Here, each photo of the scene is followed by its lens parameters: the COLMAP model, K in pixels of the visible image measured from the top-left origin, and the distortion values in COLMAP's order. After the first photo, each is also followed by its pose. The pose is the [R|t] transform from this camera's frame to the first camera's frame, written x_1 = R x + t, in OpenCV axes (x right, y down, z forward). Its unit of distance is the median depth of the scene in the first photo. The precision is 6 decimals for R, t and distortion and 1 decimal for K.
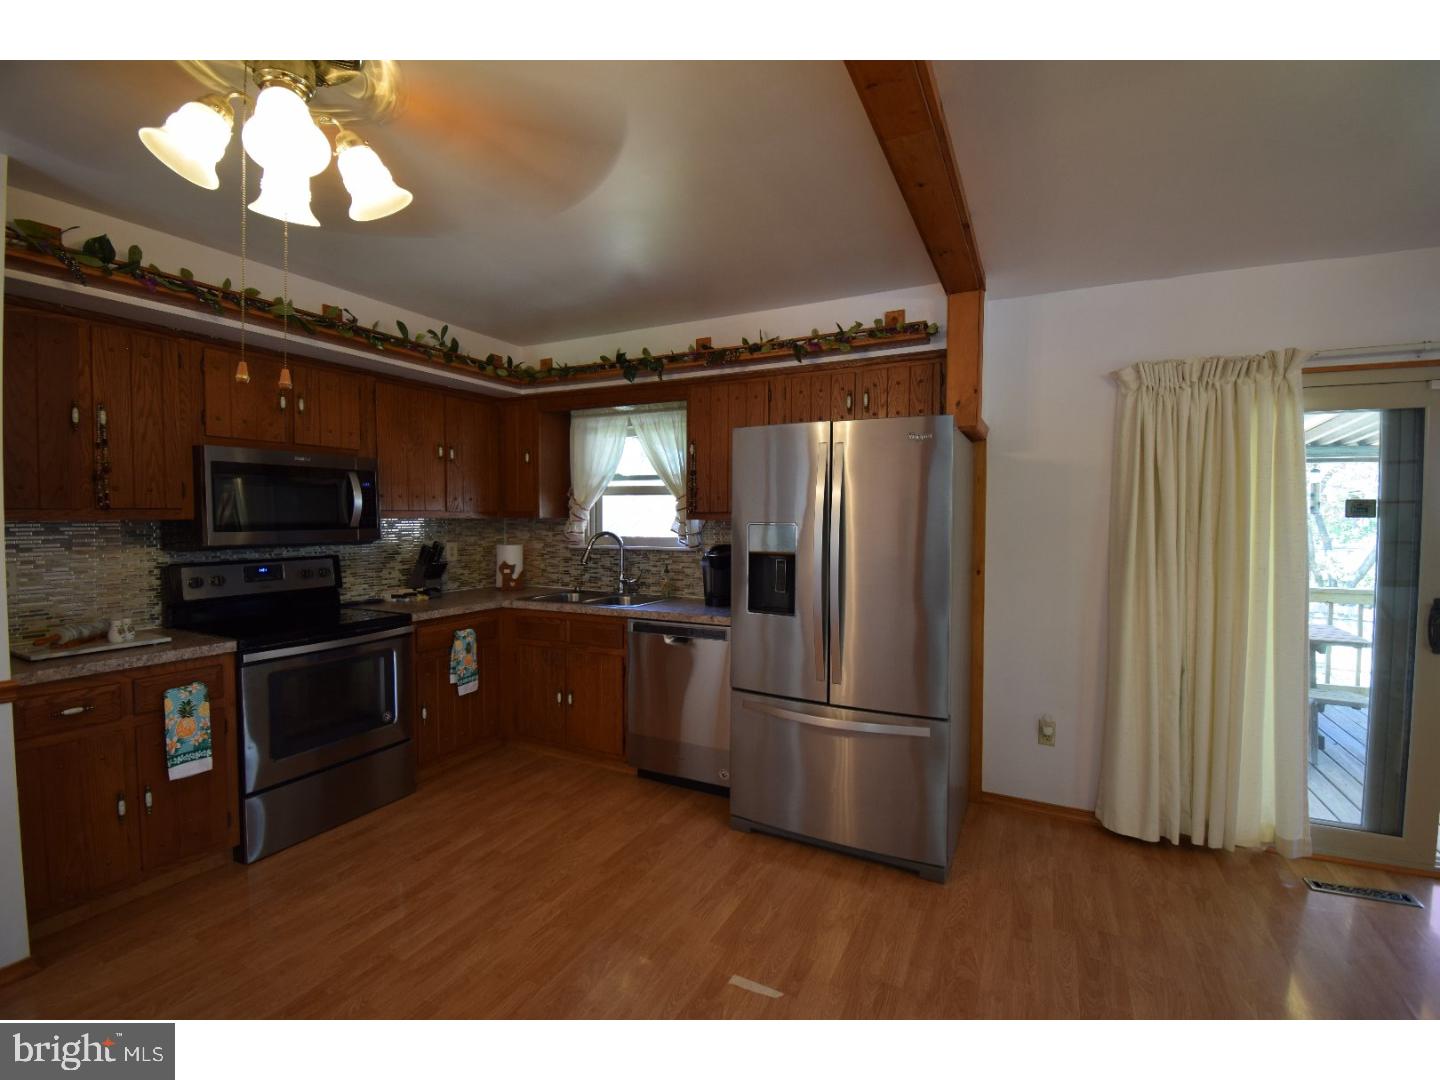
lens RADIAL K [[637.0, 0, 723.9], [0, 637.0, 541.6], [0, 0, 1]] dist [0.001199, -0.016944]
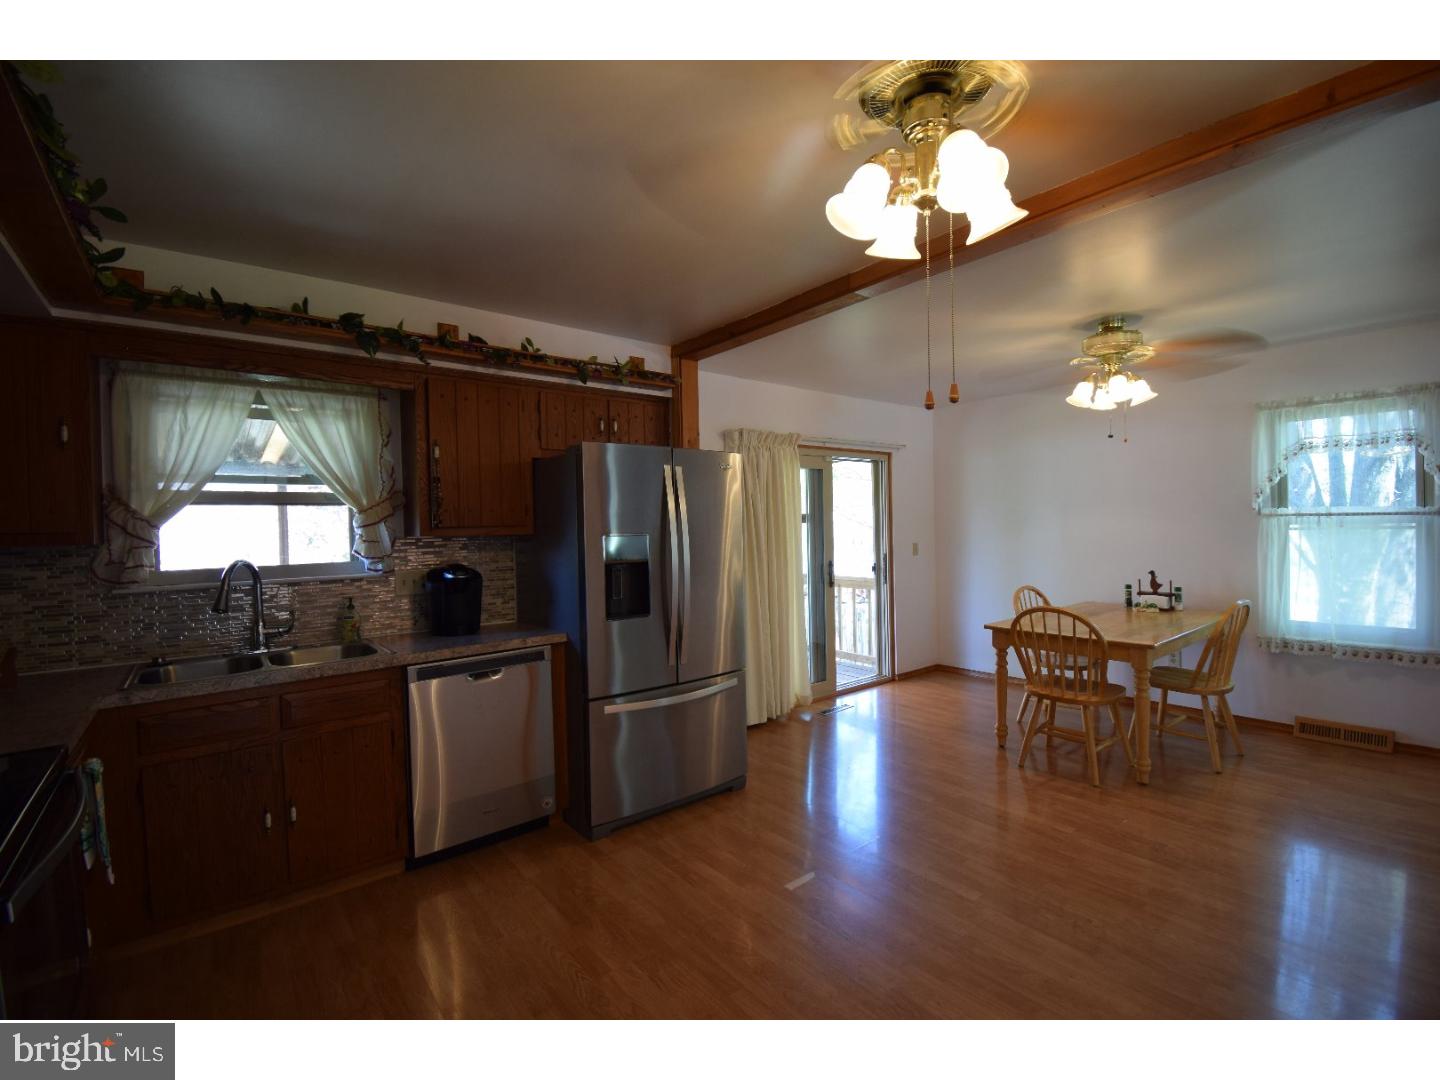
lens RADIAL K [[637.0, 0, 723.9], [0, 637.0, 541.6], [0, 0, 1]] dist [0.001199, -0.016944]
pose [[0.398760, -0.035388, 0.916372, -0.730444], [0.059393, 0.998154, 0.012702, -0.016957], [-0.915130, 0.049361, 0.400126, 0.354297]]
